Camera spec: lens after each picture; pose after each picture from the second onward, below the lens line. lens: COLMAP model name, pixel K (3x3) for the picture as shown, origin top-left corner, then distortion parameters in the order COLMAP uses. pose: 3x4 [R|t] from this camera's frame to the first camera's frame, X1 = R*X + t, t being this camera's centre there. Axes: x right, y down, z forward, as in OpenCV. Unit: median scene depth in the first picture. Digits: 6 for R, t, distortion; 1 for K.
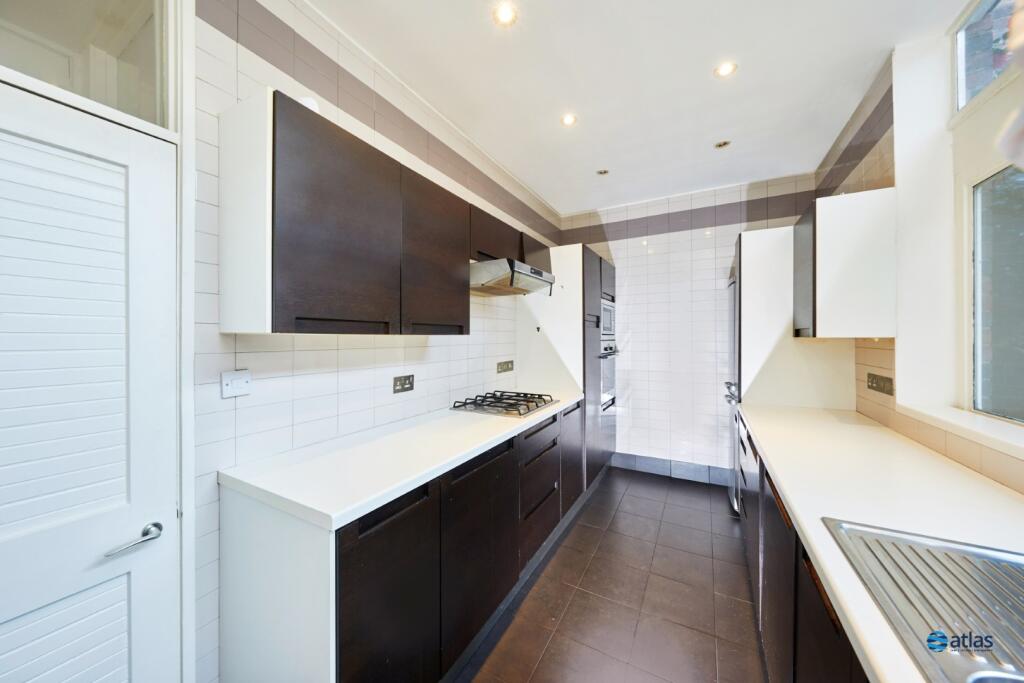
lens RADIAL K [[350.5, 0, 512.0], [0, 350.5, 341.5], [0, 0, 1]] dist [-0.000379, 0.000009]
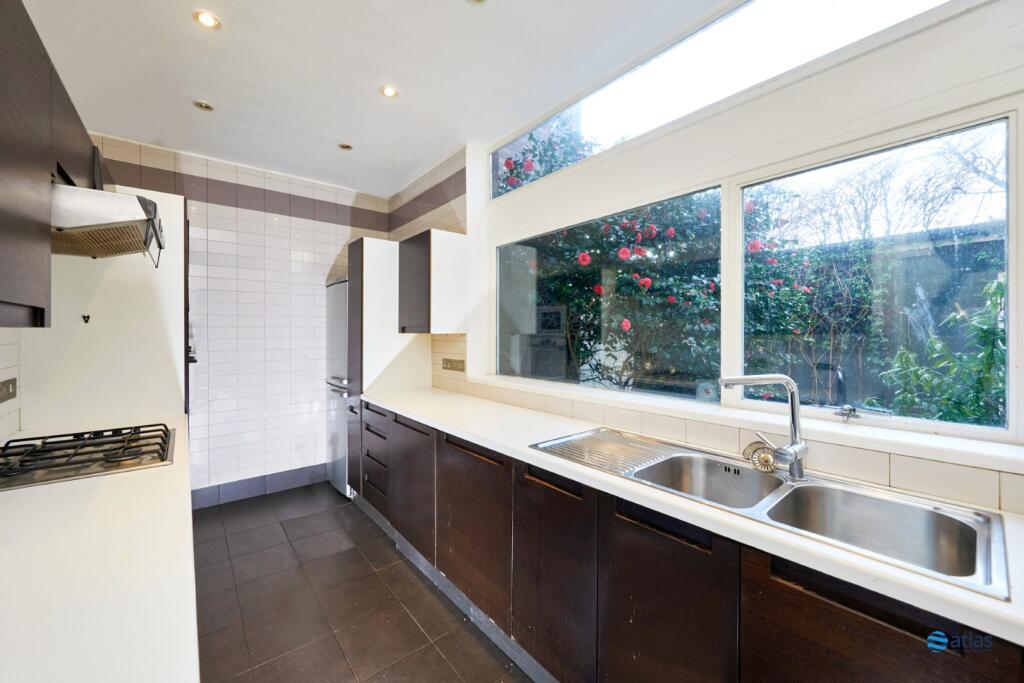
lens RADIAL K [[386.5, 0, 482.5], [0, 386.5, 339.0], [0, 0, 1]] dist [-0.000093, 0.000025]
pose [[0.400372, -0.012911, 0.916262, -0.269889], [0.009346, 0.999906, 0.010006, -0.002502], [-0.916305, 0.004558, 0.400455, 0.162717]]
